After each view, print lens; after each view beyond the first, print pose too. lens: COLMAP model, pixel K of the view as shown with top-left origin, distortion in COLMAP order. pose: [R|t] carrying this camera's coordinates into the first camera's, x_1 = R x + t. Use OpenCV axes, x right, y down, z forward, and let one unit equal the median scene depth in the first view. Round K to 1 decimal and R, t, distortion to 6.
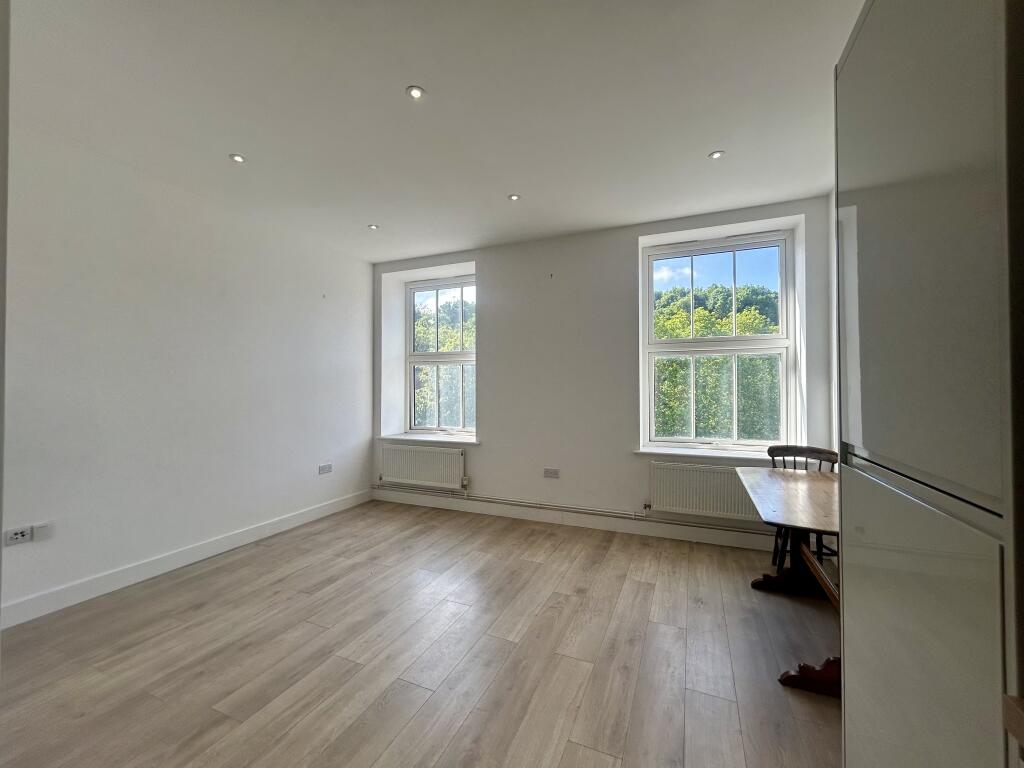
lens RADIAL K [[409.4, 0, 512.0], [0, 409.4, 384.0], [0, 0, 1]] dist [-0.000363, 0.000043]
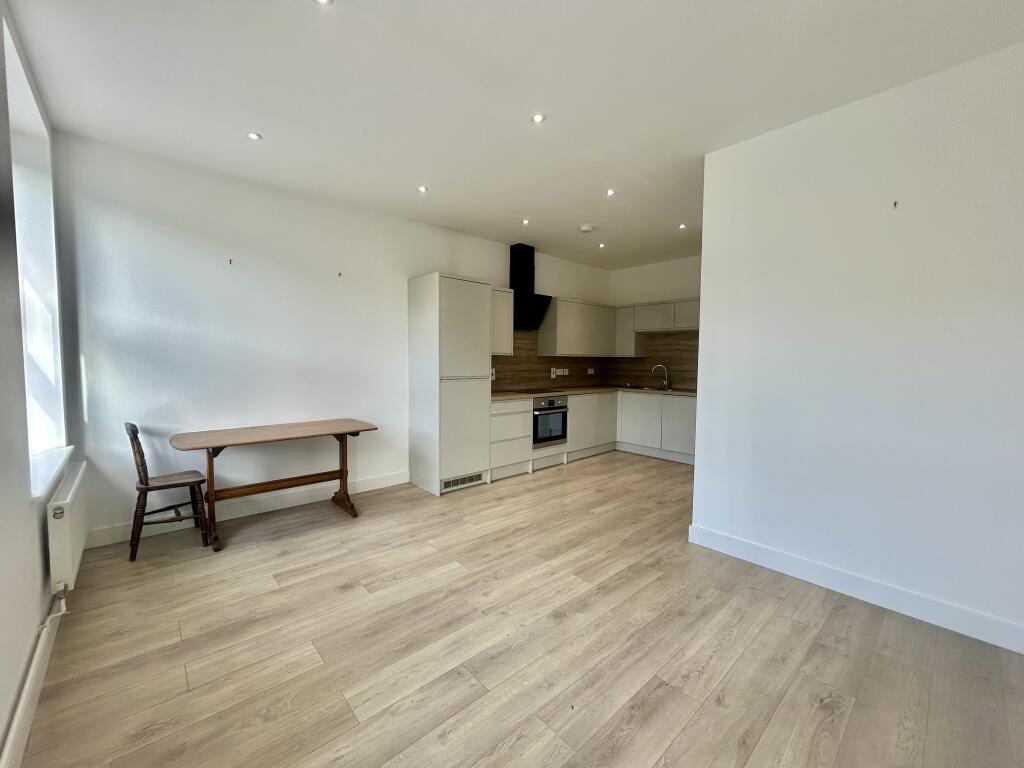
lens RADIAL K [[409.4, 0, 512.0], [0, 409.4, 384.0], [0, 0, 1]] dist [-0.000363, 0.000043]
pose [[-0.910146, -0.031551, 0.413085, -0.554082], [-0.012188, 0.998703, 0.049426, 0.008091], [-0.414109, 0.039950, -0.909350, 1.741794]]
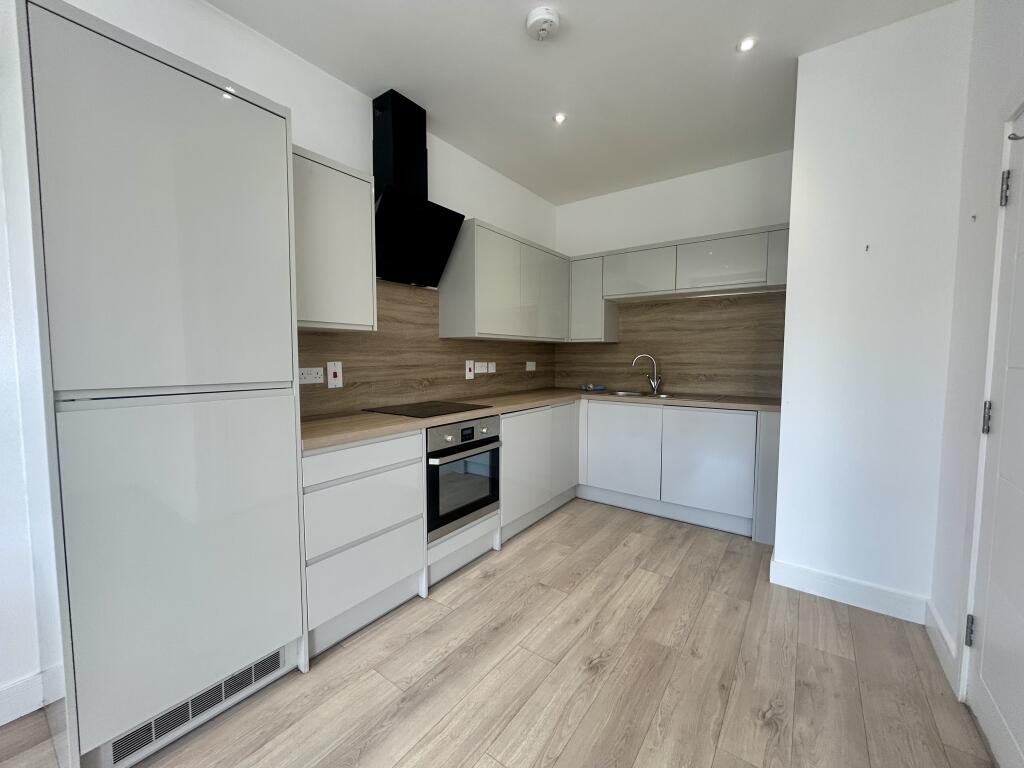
lens RADIAL K [[409.4, 0, 512.0], [0, 409.4, 384.0], [0, 0, 1]] dist [-0.000363, 0.000043]
pose [[-0.975825, -0.015042, 0.218037, -0.510201], [-0.002356, 0.998295, 0.058325, 0.010457], [-0.218542, 0.056401, -0.974196, 1.613517]]
